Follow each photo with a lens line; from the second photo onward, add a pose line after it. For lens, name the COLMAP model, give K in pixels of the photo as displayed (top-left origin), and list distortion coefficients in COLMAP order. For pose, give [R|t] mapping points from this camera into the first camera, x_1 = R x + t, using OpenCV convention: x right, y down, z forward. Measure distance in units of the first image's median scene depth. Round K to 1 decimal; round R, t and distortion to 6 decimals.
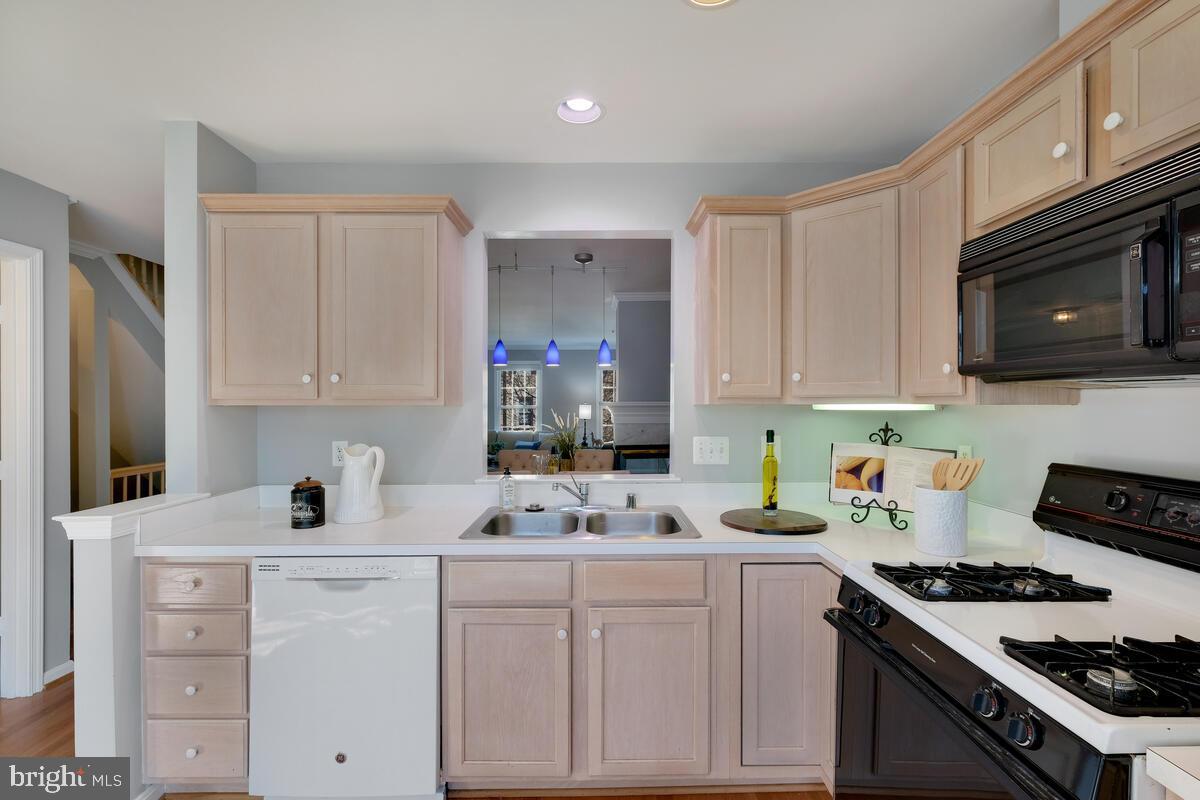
lens RADIAL K [[528.8, 0, 596.0], [0, 528.8, 403.1], [0, 0, 1]] dist [0.000519, -0.001091]
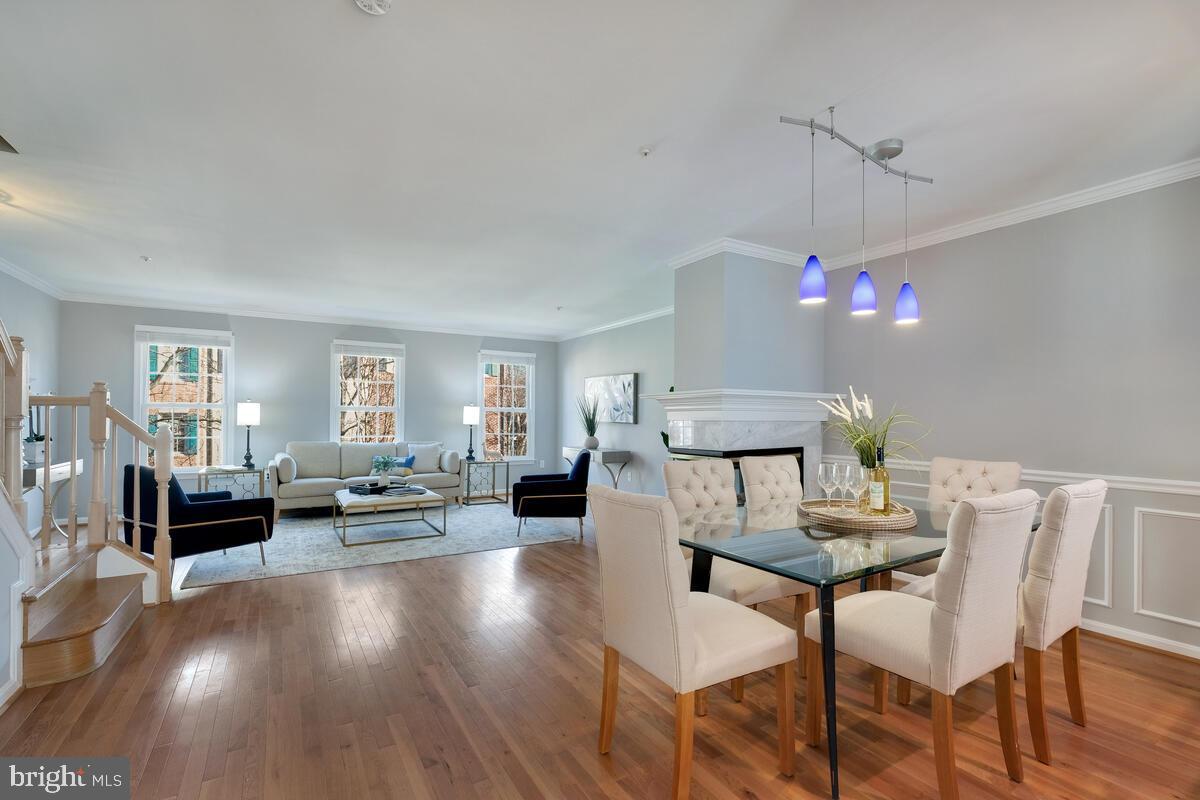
lens RADIAL K [[528.8, 0, 595.8], [0, 528.8, 410.6], [0, 0, 1]] dist [0.000519, -0.001091]
pose [[0.867650, 0.012373, 0.497022, -1.255969], [-0.007962, 0.999908, -0.010994, 0.086932], [-0.497112, 0.005582, 0.867669, 1.333310]]
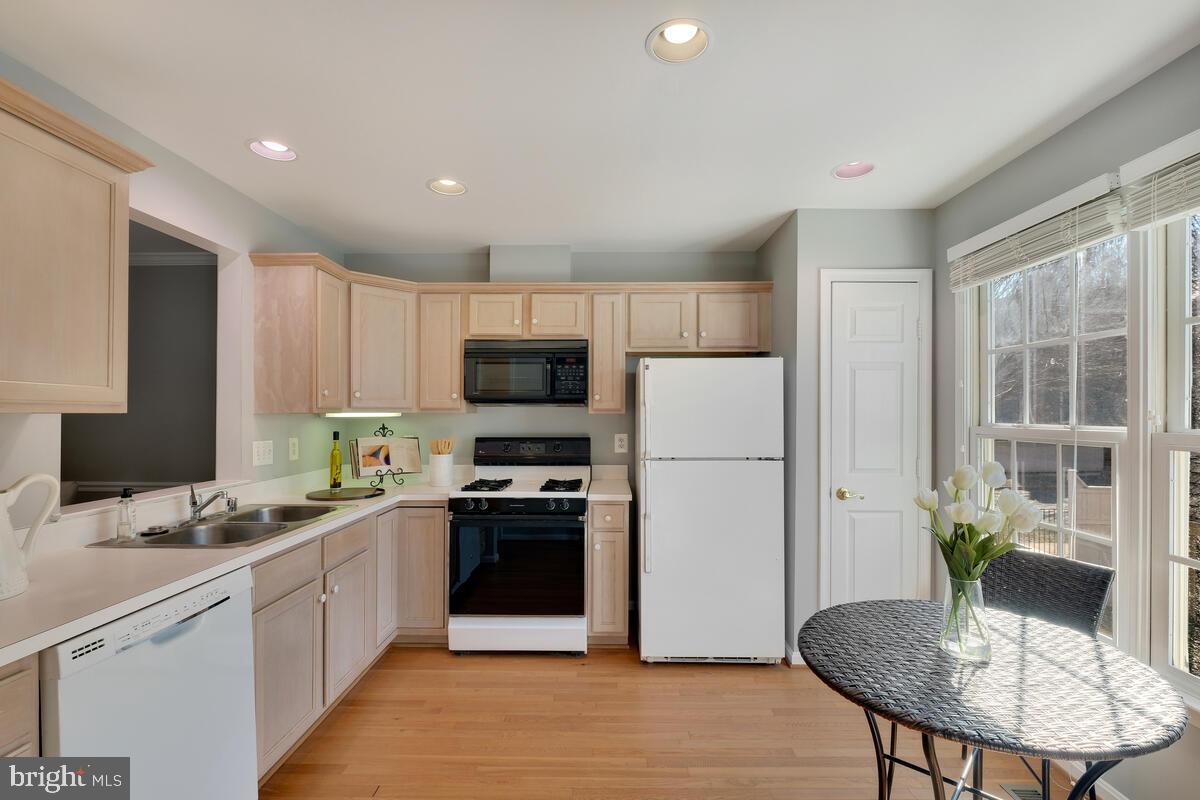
lens RADIAL K [[528.8, 0, 594.8], [0, 528.8, 413.5], [0, 0, 1]] dist [0.000519, -0.001091]
pose [[0.041611, 0.000806, 0.999134, -1.095852], [0.001976, 0.999998, -0.000889, 0.006574], [-0.999132, 0.002011, 0.041610, 0.268613]]
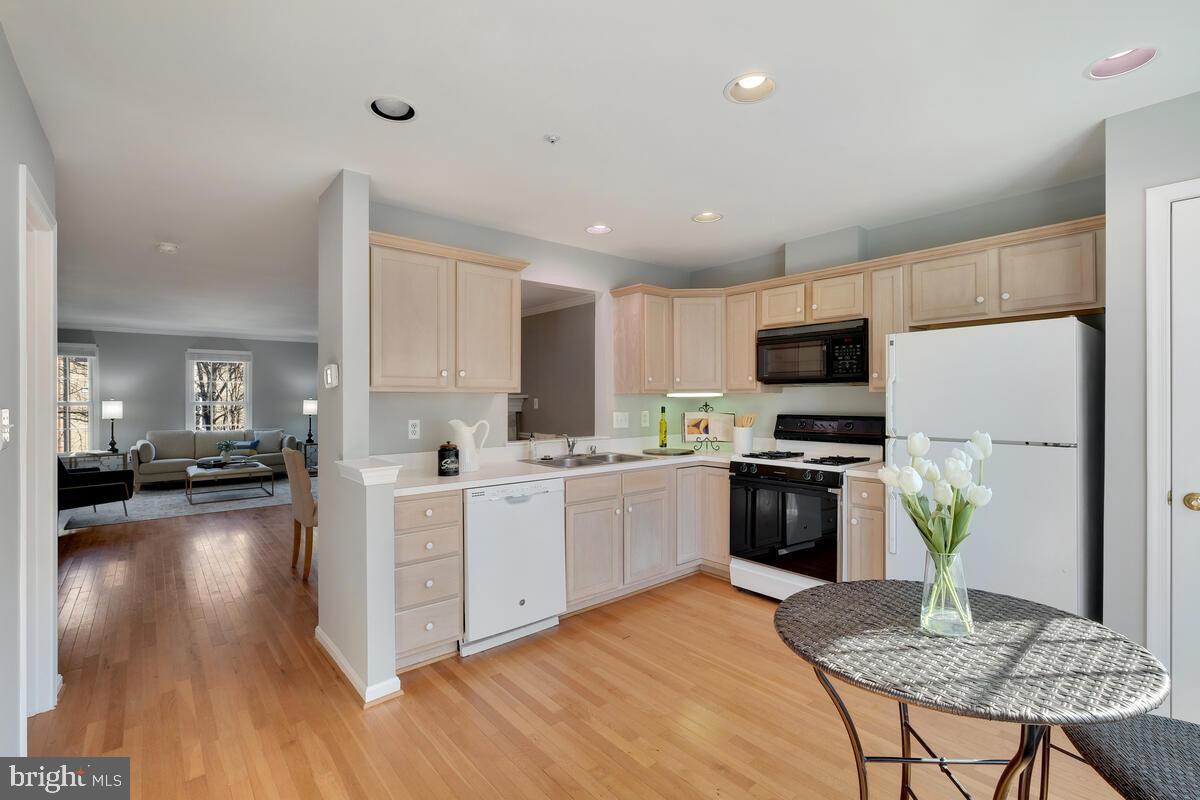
lens RADIAL K [[528.8, 0, 595.4], [0, 528.8, 398.9], [0, 0, 1]] dist [0.000519, -0.001091]
pose [[0.778465, -0.001033, 0.627687, -1.145492], [0.003481, 0.999990, -0.002672, 0.028132], [-0.627679, 0.004266, 0.778461, -0.381923]]
